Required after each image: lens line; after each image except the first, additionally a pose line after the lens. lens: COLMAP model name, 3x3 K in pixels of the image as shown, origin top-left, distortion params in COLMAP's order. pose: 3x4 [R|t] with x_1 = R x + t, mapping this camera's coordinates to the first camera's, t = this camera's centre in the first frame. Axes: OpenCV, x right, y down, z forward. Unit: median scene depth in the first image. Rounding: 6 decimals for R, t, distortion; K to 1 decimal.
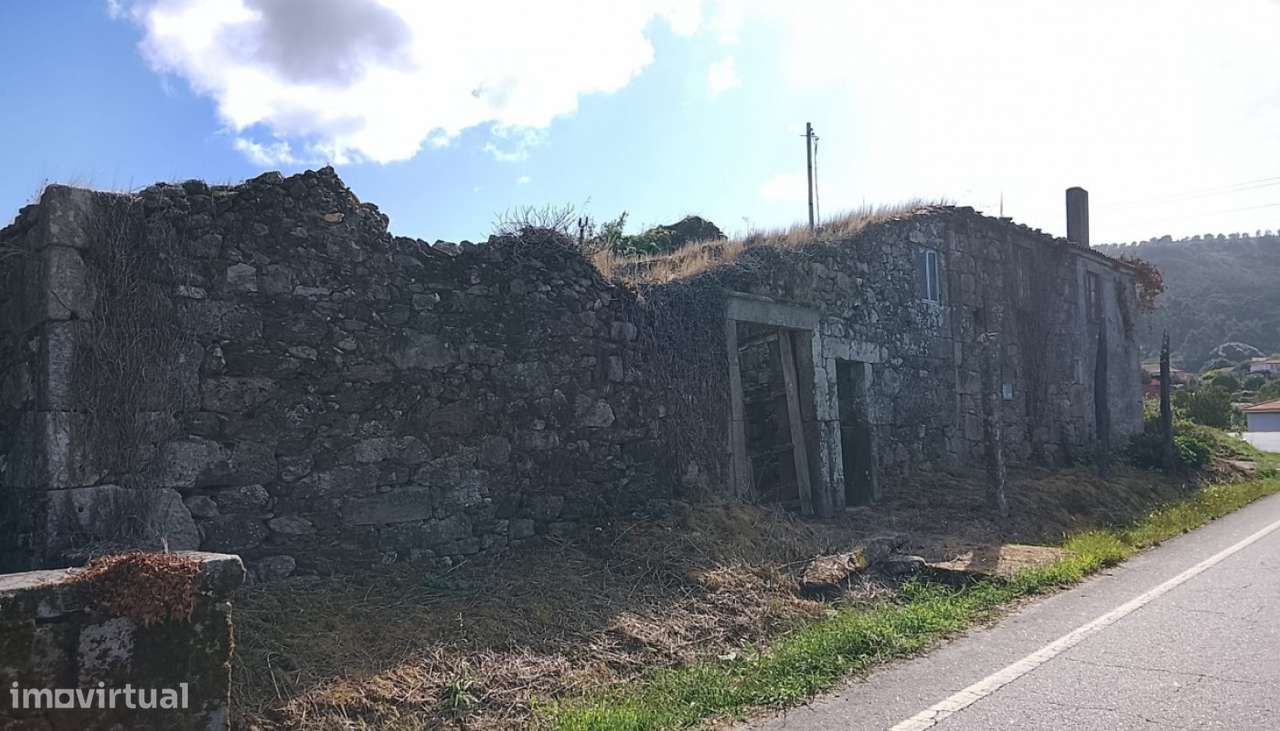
lens RADIAL K [[1013.1, 0, 647.9], [0, 1013.1, 371.6], [0, 0, 1]] dist [0.091214, -0.145700]
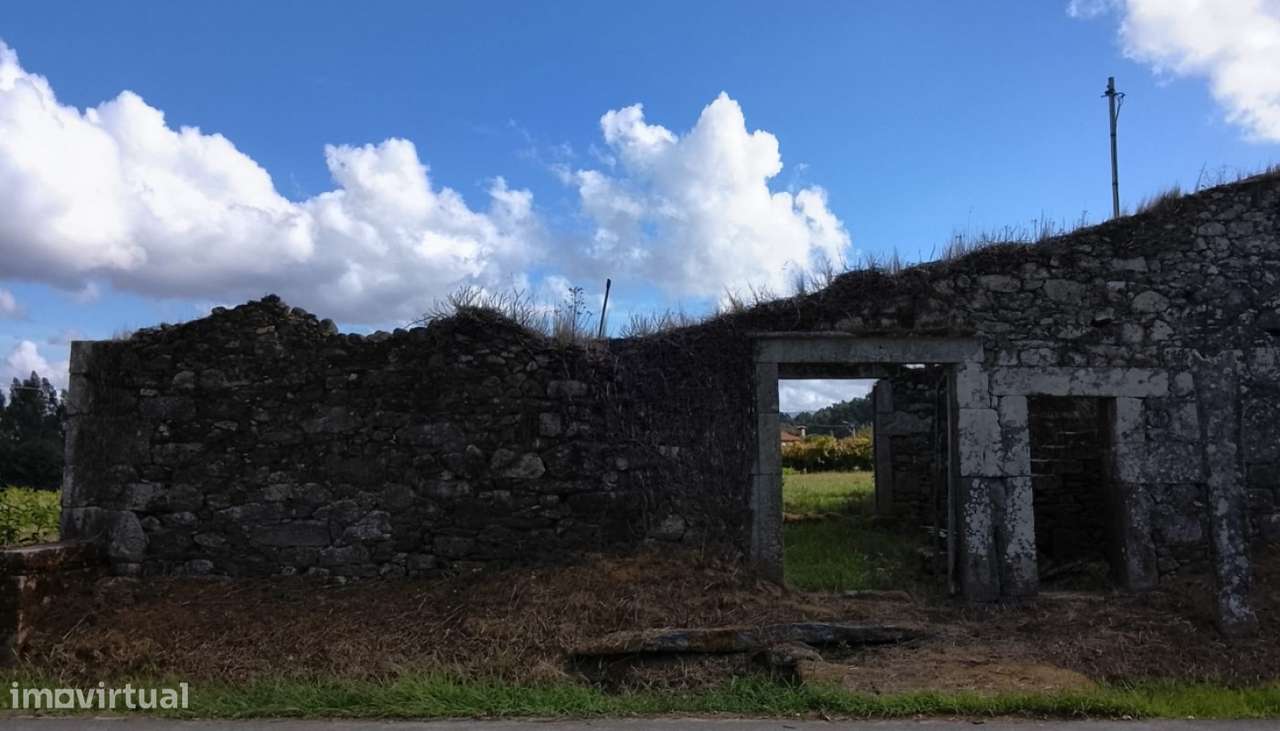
lens RADIAL K [[1013.1, 0, 638.4], [0, 1013.1, 371.4], [0, 0, 1]] dist [0.091214, -0.145700]
pose [[0.590382, -0.051817, -0.805459, 1.013313], [0.031986, 0.998655, -0.040801, -0.013775], [0.806490, -0.001676, 0.591245, 0.492621]]
